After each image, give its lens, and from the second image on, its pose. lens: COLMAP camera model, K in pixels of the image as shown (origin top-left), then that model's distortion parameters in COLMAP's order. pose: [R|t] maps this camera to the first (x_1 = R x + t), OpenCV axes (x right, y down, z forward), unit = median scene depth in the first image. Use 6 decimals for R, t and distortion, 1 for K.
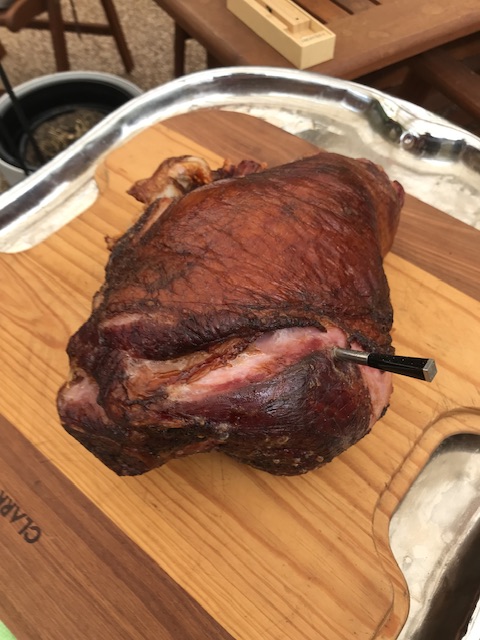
lens RADIAL K [[527.2, 0, 242.9], [0, 527.2, 322.0], [0, 0, 1]] dist [-0.007790, -0.002202]
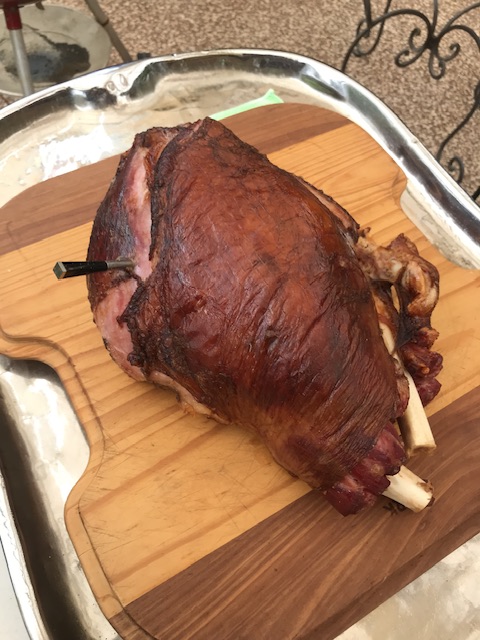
lens RADIAL K [[527.2, 0, 243.1], [0, 527.2, 318.7], [0, 0, 1]] dist [-0.007790, -0.002202]
pose [[-0.338699, 0.809429, -0.479696, 0.615085], [-0.829877, -0.016745, 0.557695, -0.664966], [0.443382, 0.586979, 0.677398, 0.280622]]
